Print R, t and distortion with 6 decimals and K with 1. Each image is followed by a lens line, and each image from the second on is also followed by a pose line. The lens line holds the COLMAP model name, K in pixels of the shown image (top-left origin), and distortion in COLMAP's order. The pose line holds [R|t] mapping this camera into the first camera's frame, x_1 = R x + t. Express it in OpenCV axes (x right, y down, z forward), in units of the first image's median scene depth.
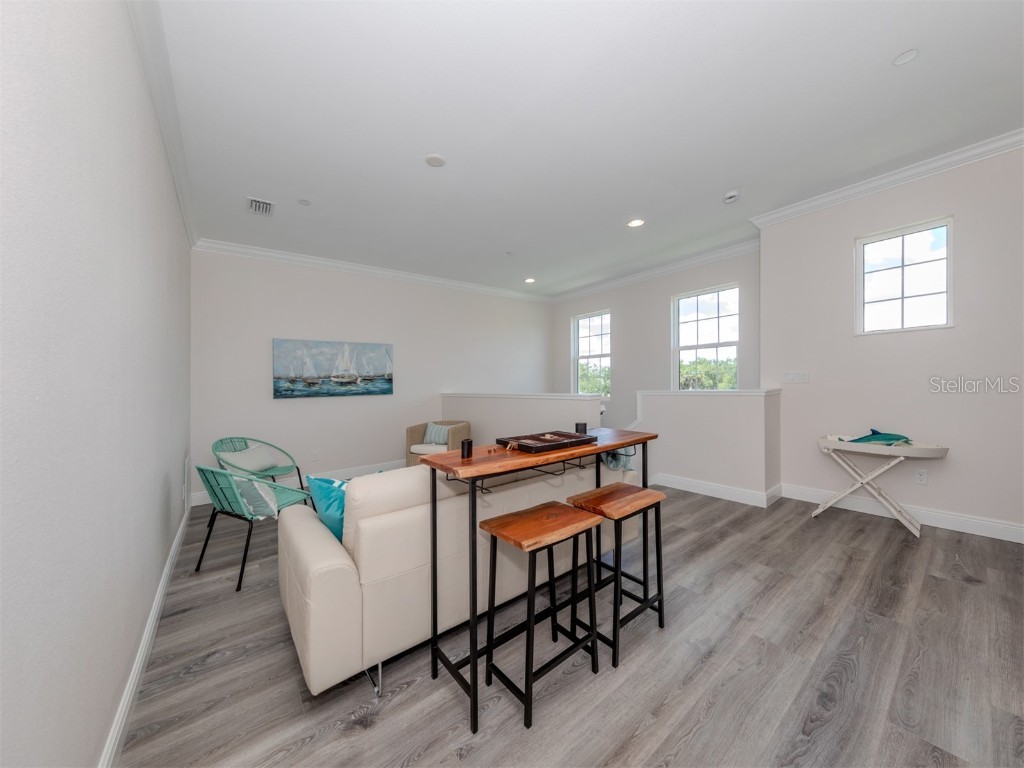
lens RADIAL K [[362.4, 0, 516.7], [0, 362.4, 372.5], [0, 0, 1]] dist [0.011795, -0.000374]
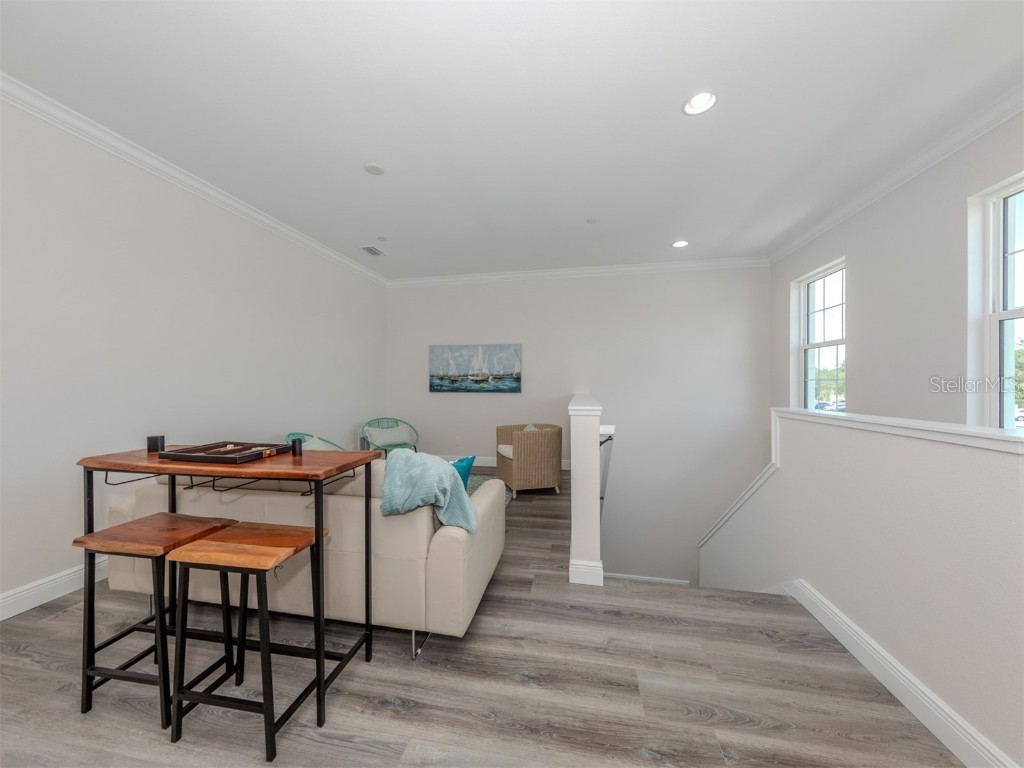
lens RADIAL K [[362.4, 0, 516.7], [0, 362.4, 372.5], [0, 0, 1]] dist [0.011795, -0.000374]
pose [[0.658756, 0.004214, -0.752345, 0.471137], [0.002310, 0.999968, 0.007624, -0.005817], [0.752353, -0.006760, 0.658725, 0.354675]]
